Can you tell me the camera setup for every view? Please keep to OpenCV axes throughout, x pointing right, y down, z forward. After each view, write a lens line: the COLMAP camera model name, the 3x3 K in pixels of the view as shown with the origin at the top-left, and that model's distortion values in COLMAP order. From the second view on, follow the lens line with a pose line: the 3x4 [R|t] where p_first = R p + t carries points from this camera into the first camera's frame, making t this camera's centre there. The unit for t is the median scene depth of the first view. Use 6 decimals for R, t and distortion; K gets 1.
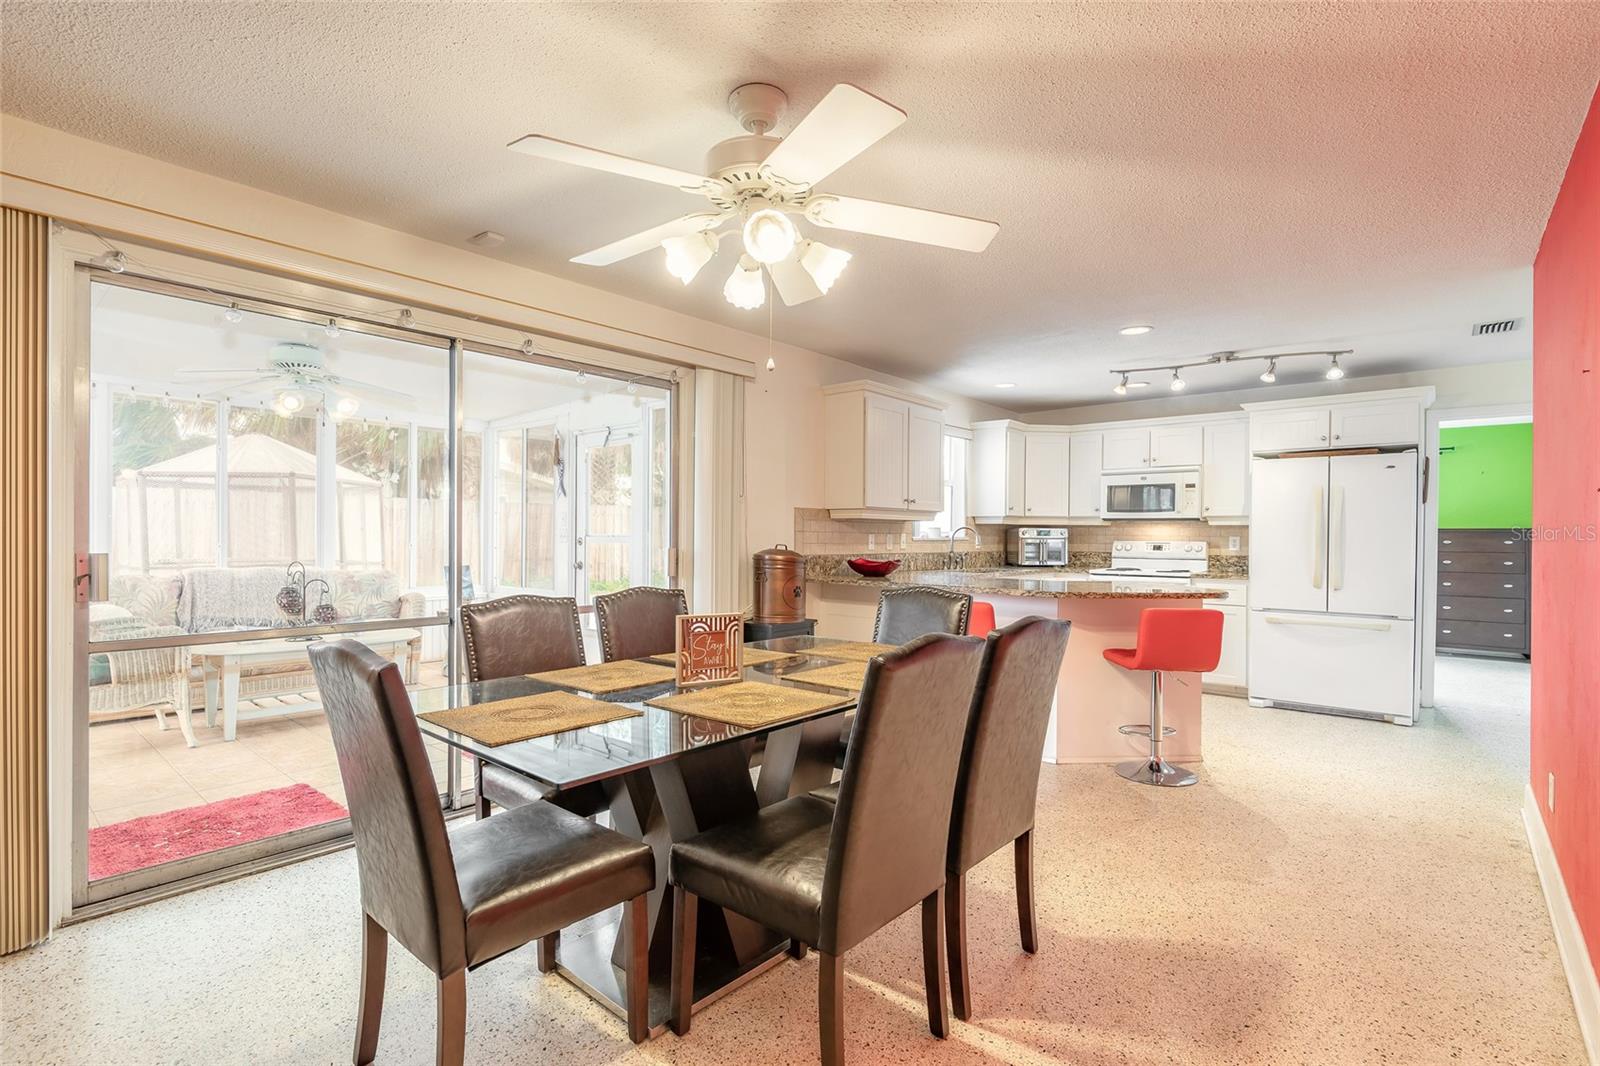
lens RADIAL K [[742.3, 0, 792.1], [0, 742.3, 536.8], [0, 0, 1]] dist [-0.003466, -0.000538]
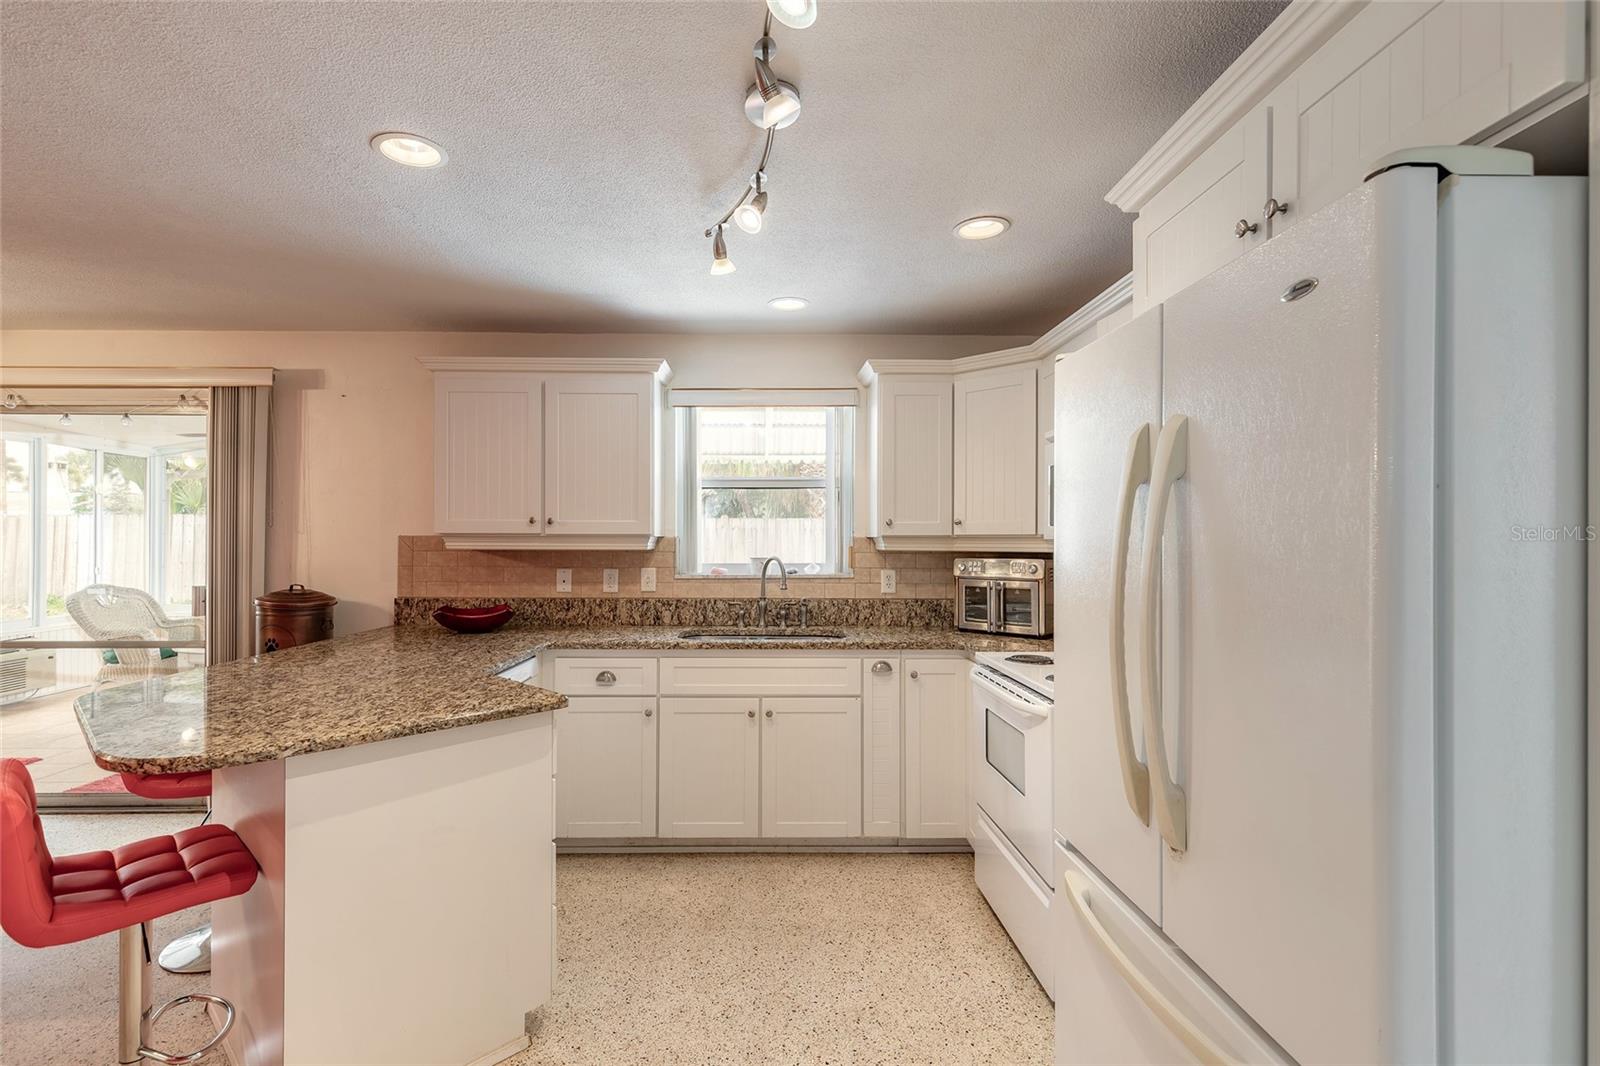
lens RADIAL K [[742.7, 0, 800.0], [0, 742.7, 533.0], [0, 0, 1]] dist [0.000813, -0.000224]
pose [[0.675093, -0.012459, -0.737628, 0.706247], [0.001469, 0.999878, -0.015544, -0.024114], [0.737731, 0.009411, 0.675029, 0.635034]]
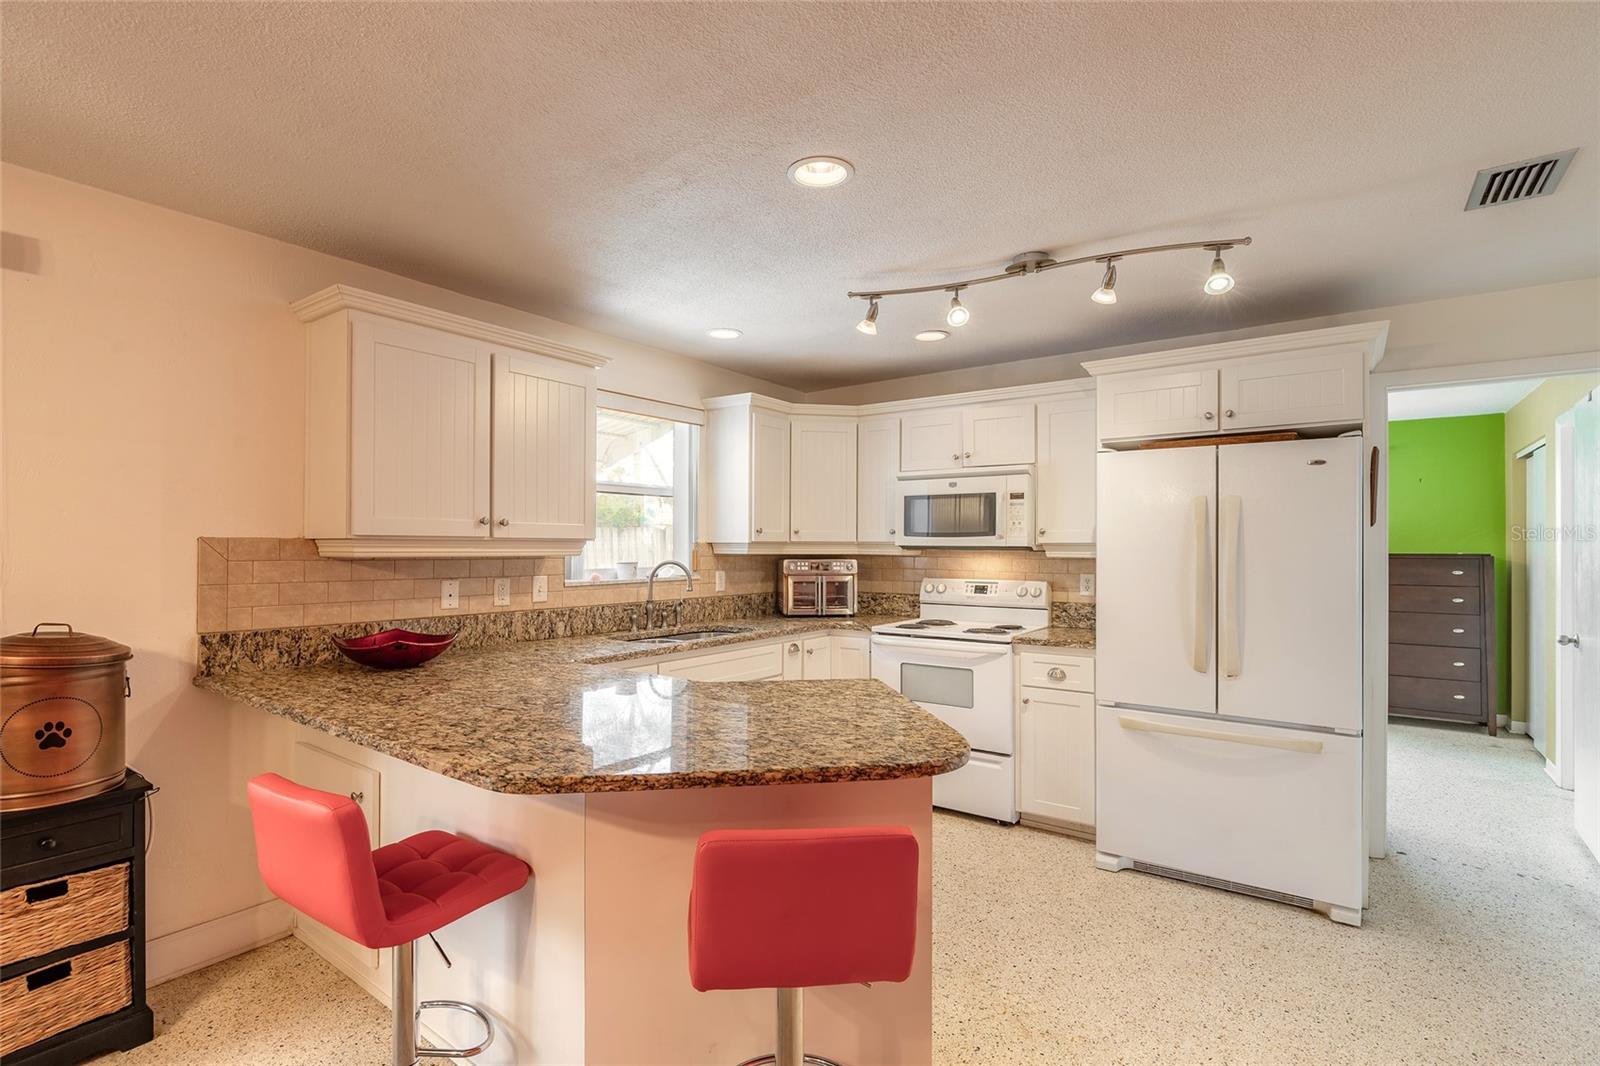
lens RADIAL K [[742.3, 0, 792.1], [0, 742.3, 536.8], [0, 0, 1]] dist [-0.003466, -0.000538]
pose [[0.996778, -0.003047, 0.080146, 0.294344], [0.004256, 0.999880, -0.014922, -0.025026], [-0.080091, 0.015215, 0.996671, 0.381145]]
